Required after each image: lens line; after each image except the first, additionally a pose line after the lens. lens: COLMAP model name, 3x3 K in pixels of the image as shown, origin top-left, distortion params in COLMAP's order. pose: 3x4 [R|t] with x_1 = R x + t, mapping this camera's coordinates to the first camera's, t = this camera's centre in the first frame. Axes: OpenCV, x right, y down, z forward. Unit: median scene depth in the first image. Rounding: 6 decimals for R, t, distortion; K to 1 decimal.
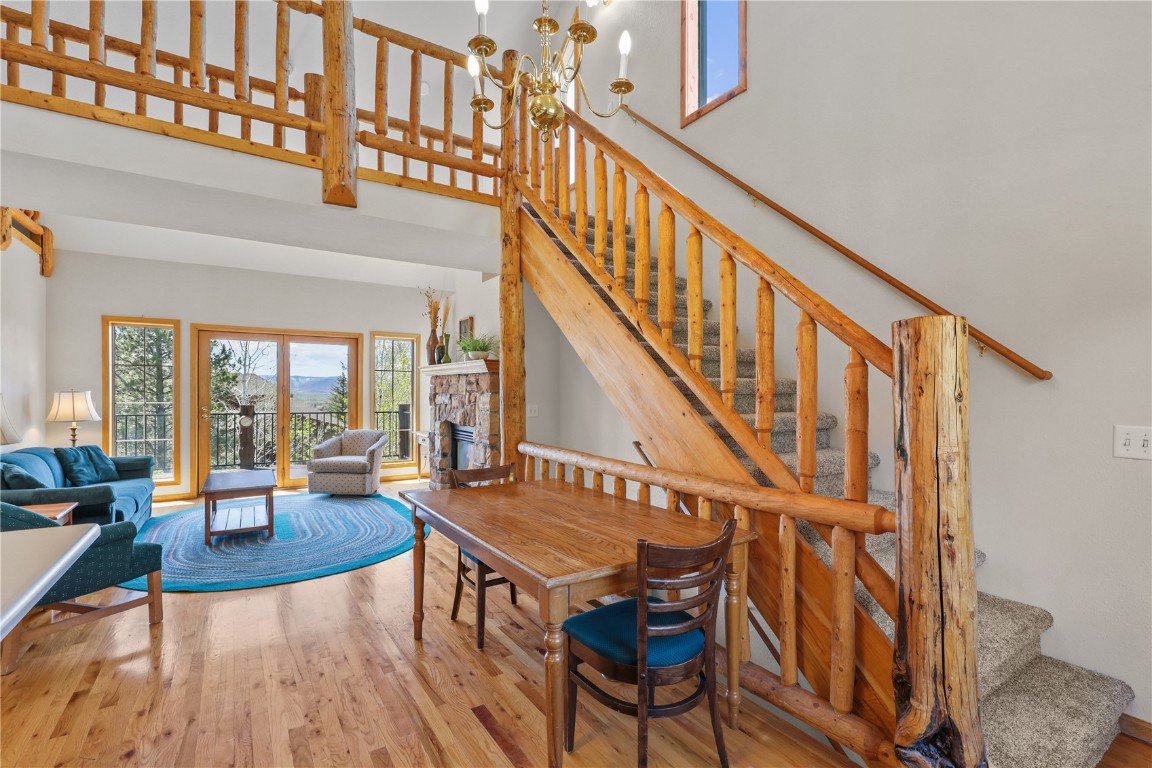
lens RADIAL K [[526.3, 0, 580.7], [0, 526.3, 396.0], [0, 0, 1]] dist [0.002203, 0.000818]
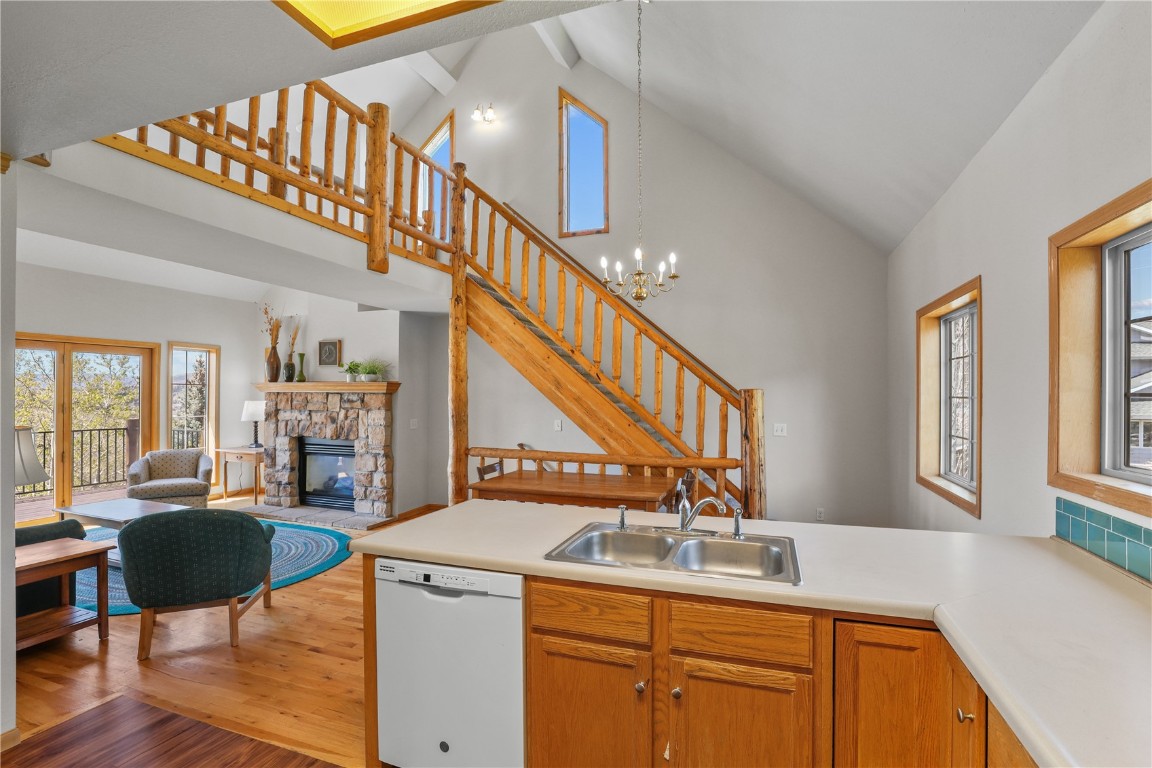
lens RADIAL K [[545.2, 0, 572.4], [0, 545.2, 394.3], [0, 0, 1]] dist [-0.002302, -0.000004]
pose [[0.801846, -0.001609, 0.597529, -0.698777], [0.005148, 0.999978, -0.004217, -0.042347], [-0.597509, 0.006457, 0.801836, -0.286535]]
